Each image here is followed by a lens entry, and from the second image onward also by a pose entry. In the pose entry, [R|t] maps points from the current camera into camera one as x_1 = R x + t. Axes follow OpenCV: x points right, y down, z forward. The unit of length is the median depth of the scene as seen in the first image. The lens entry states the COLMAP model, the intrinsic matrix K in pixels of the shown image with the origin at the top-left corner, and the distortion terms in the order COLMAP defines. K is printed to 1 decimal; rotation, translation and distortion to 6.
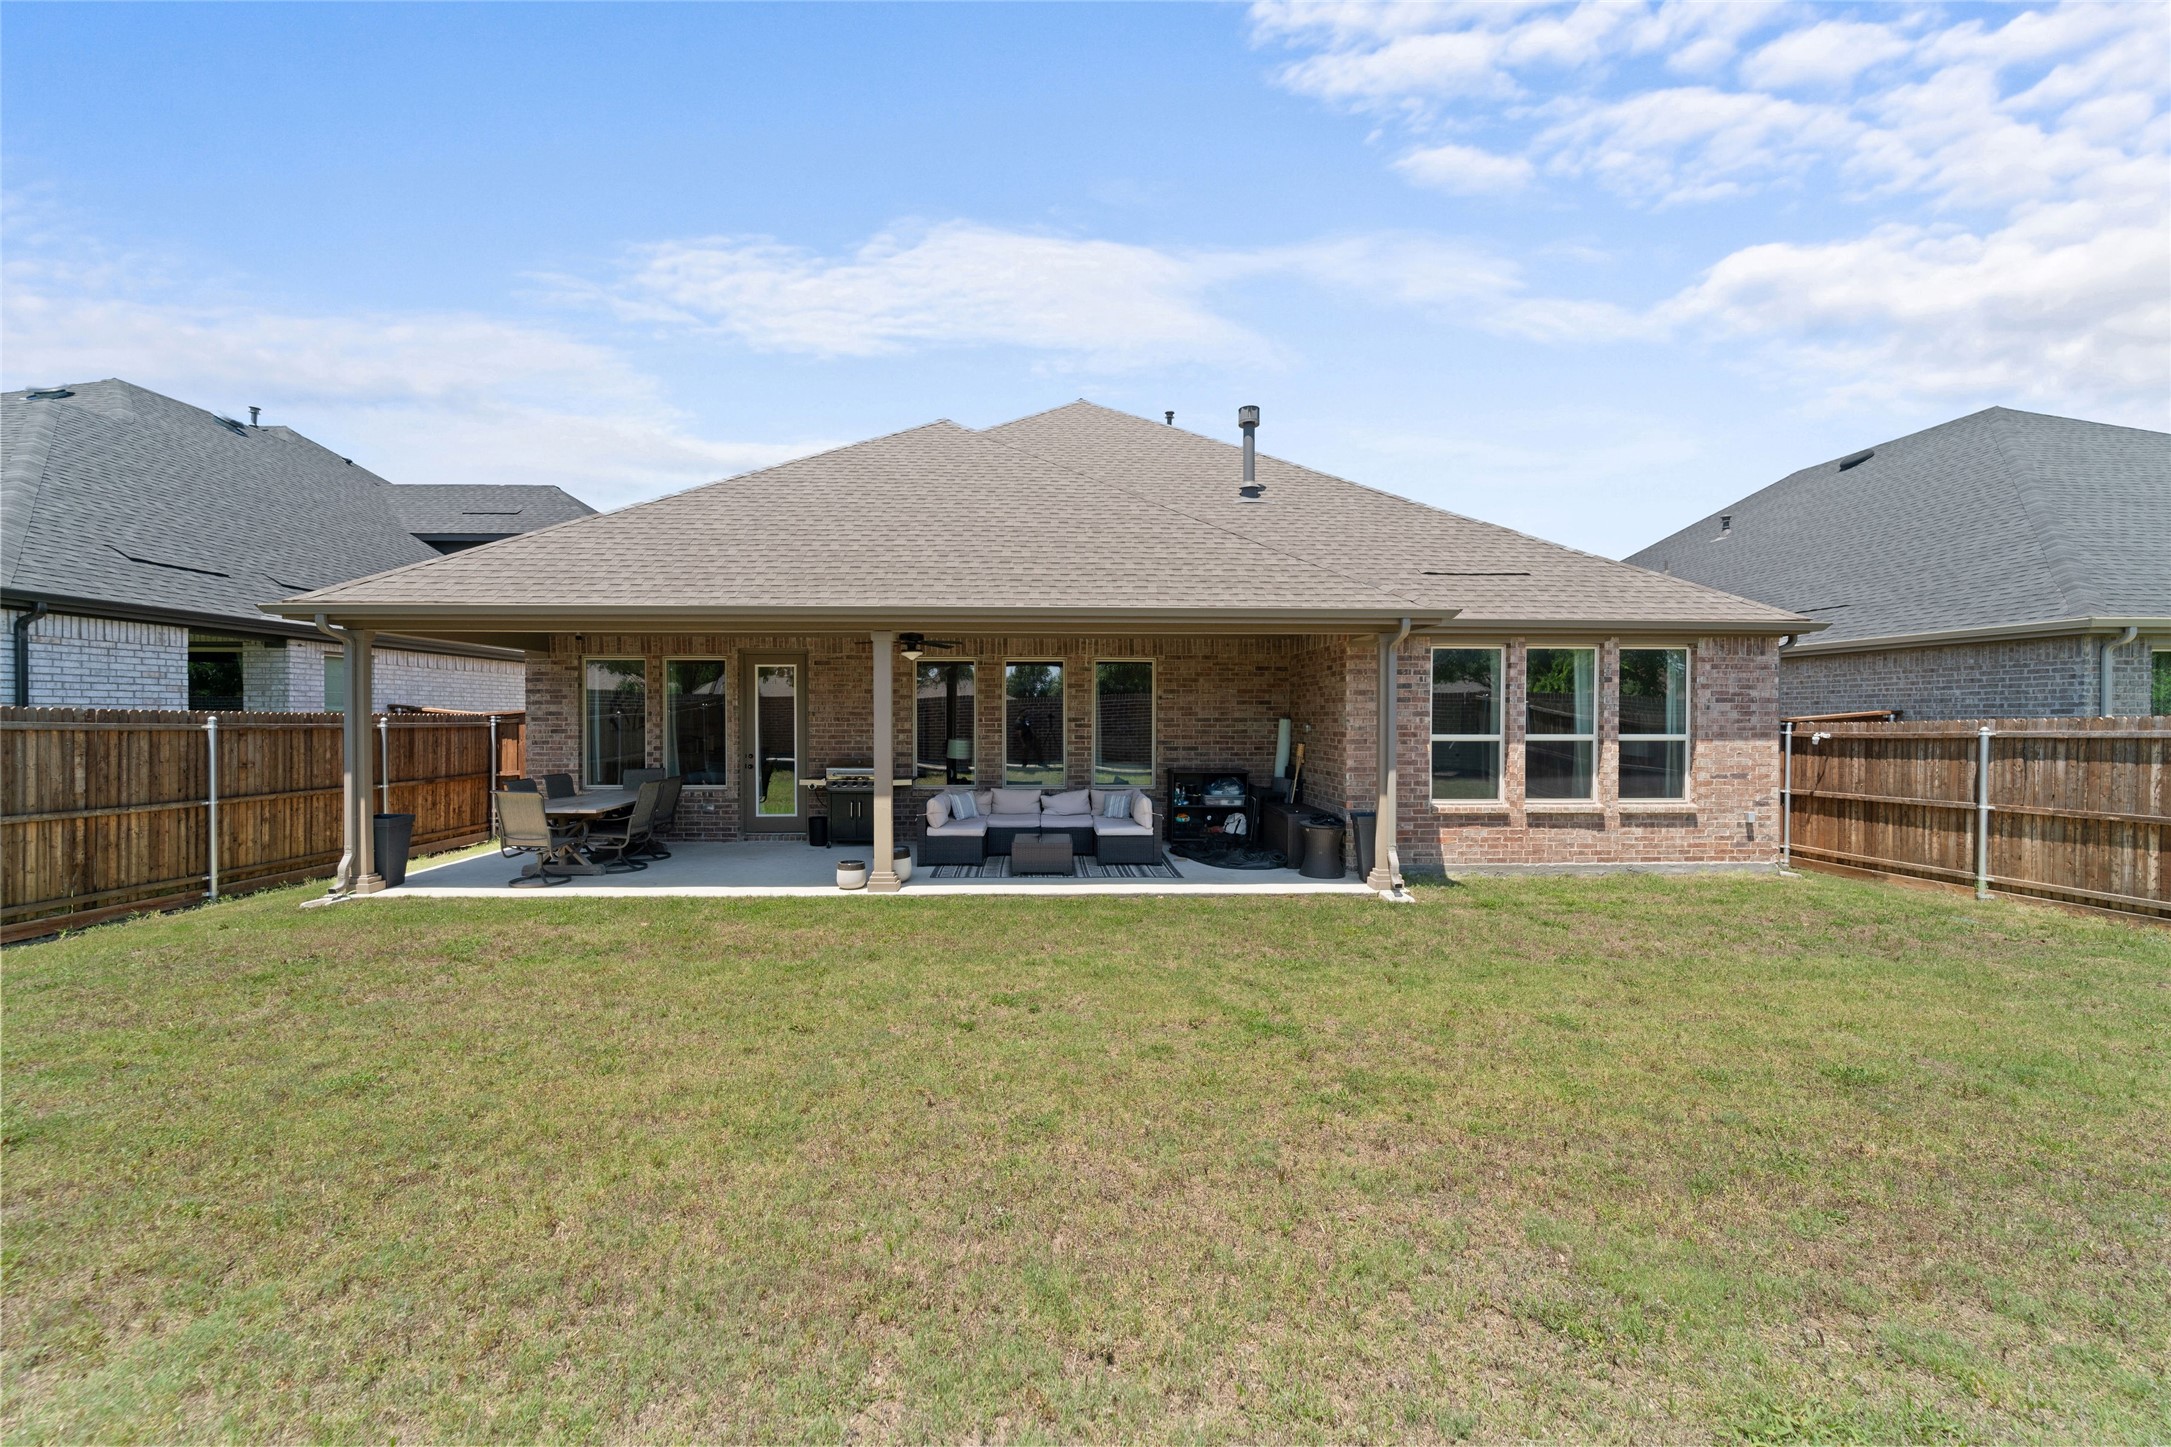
lens RADIAL K [[863.0, 0, 1078.0], [0, 863.0, 727.5], [0, 0, 1]] dist [-0.000134, -0.000050]
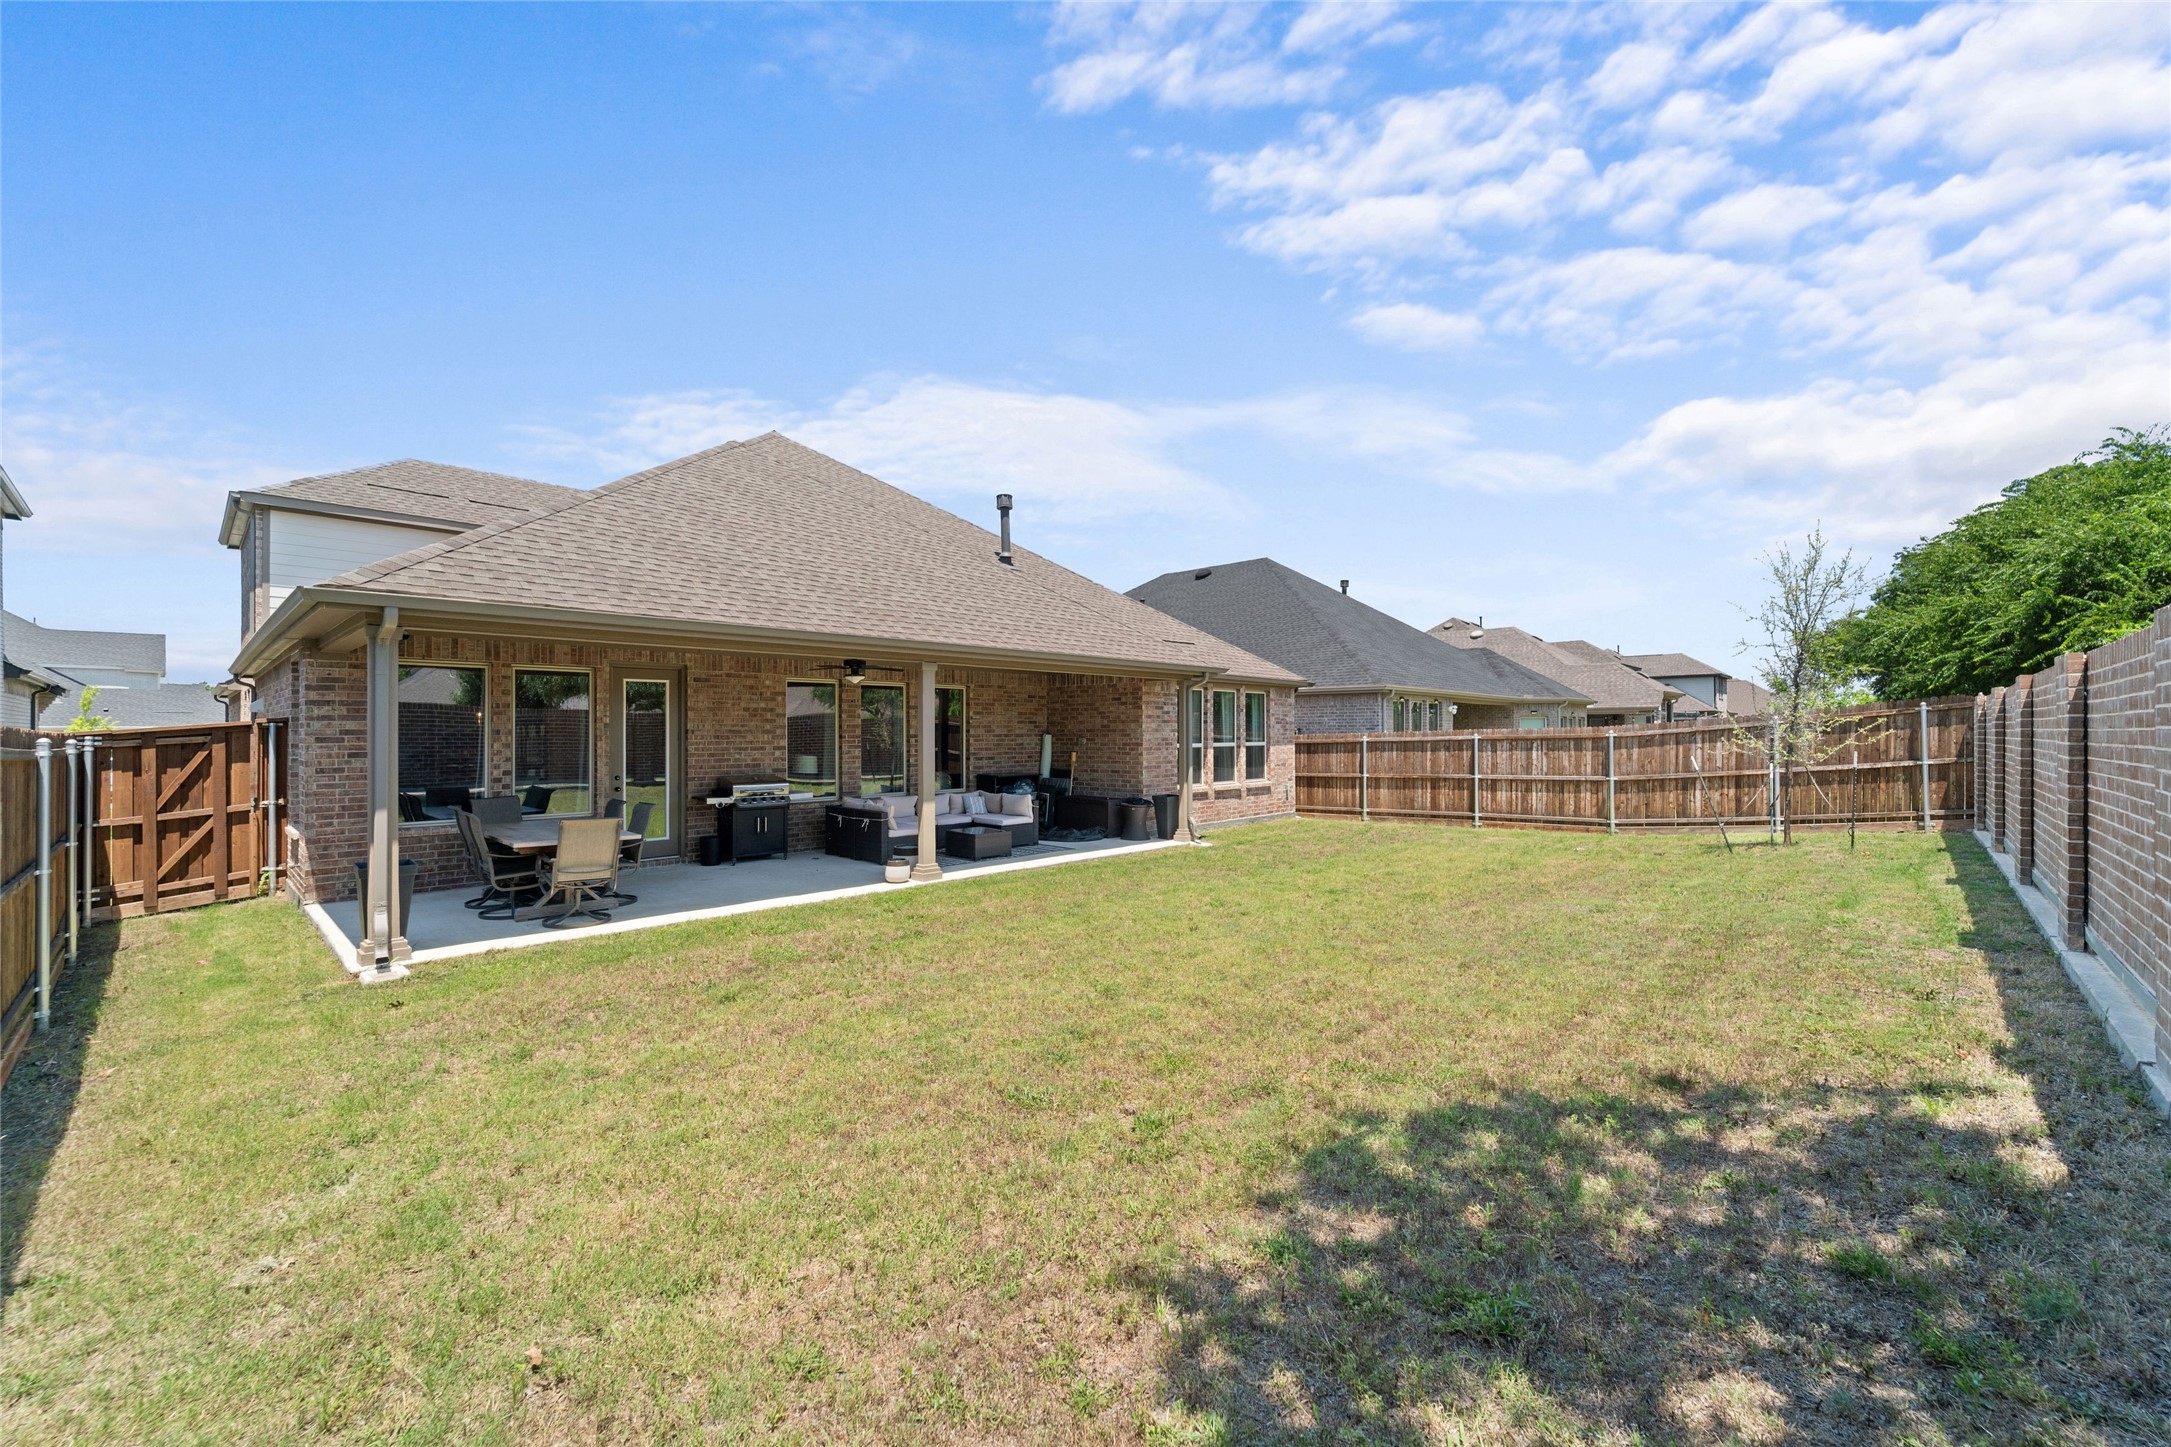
lens RADIAL K [[821.6, 0, 1122.1], [0, 821.6, 727.6], [0, 0, 1]] dist [-0.001220, -0.000138]
pose [[0.717193, 0.000956, 0.696874, -0.682454], [0.012168, 0.999829, -0.013894, -0.001823], [-0.696768, 0.018444, 0.717059, -0.005158]]
